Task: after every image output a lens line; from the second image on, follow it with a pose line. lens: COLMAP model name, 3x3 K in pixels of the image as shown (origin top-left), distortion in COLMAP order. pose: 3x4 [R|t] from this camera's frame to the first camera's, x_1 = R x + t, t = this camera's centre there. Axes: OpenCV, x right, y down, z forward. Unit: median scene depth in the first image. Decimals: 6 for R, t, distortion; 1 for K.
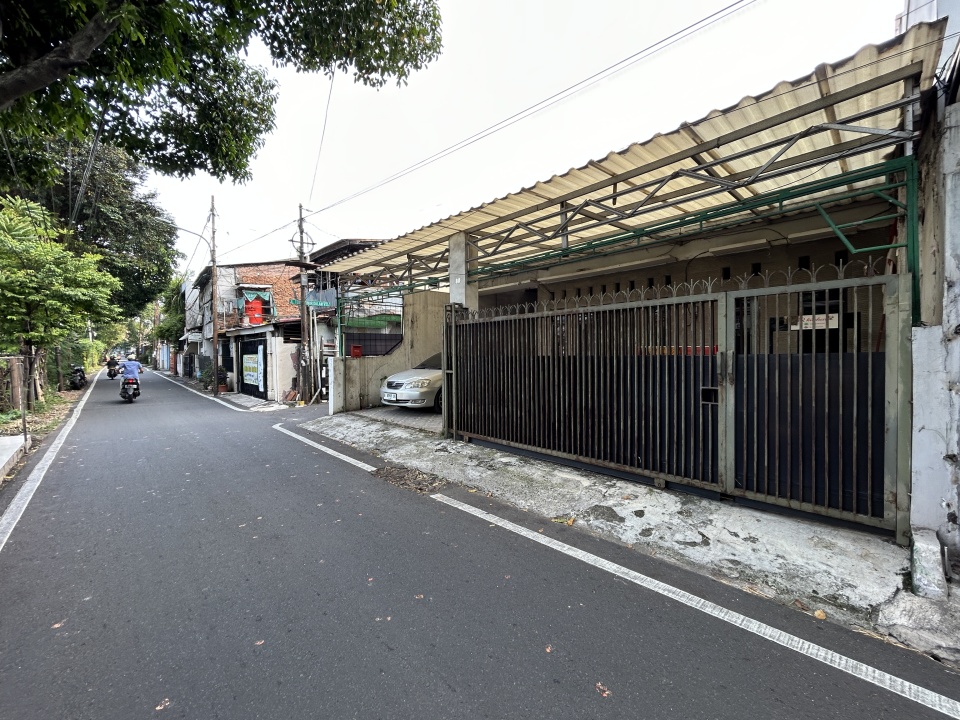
lens RADIAL K [[390.7, 0, 477.7], [0, 390.7, 360.1], [0, 0, 1]] dist [0.004692, -0.001171]
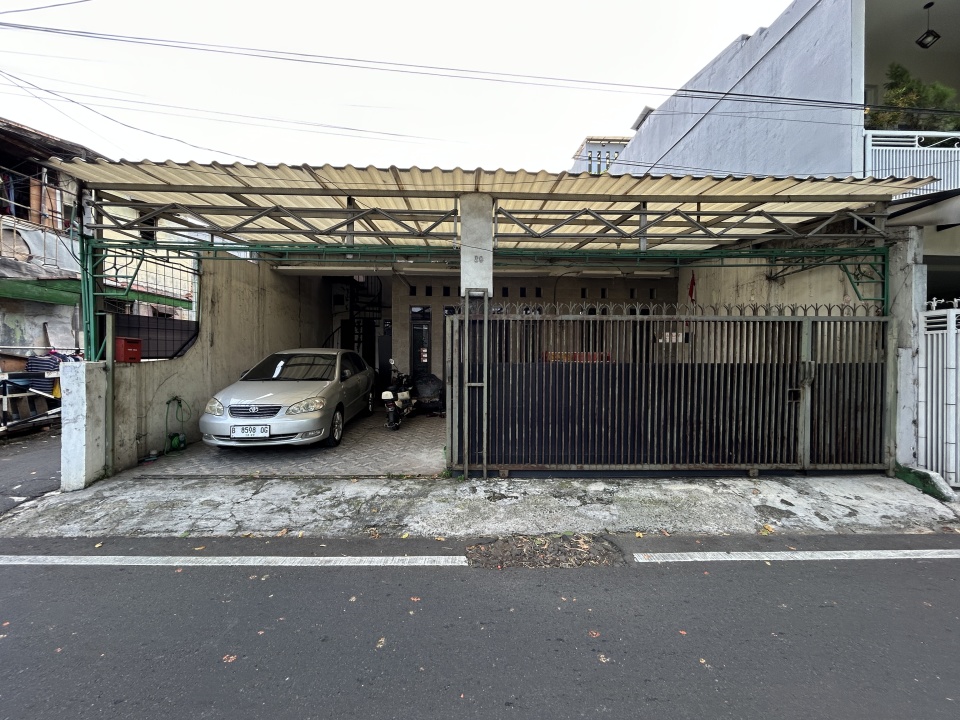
lens RADIAL K [[390.7, 0, 480.2], [0, 390.7, 358.8], [0, 0, 1]] dist [0.004692, -0.001171]
pose [[0.670324, 0.003137, 0.742062, -0.777895], [0.001399, 0.999984, -0.005491, -0.017013], [-0.742067, 0.004719, 0.670309, 0.674461]]
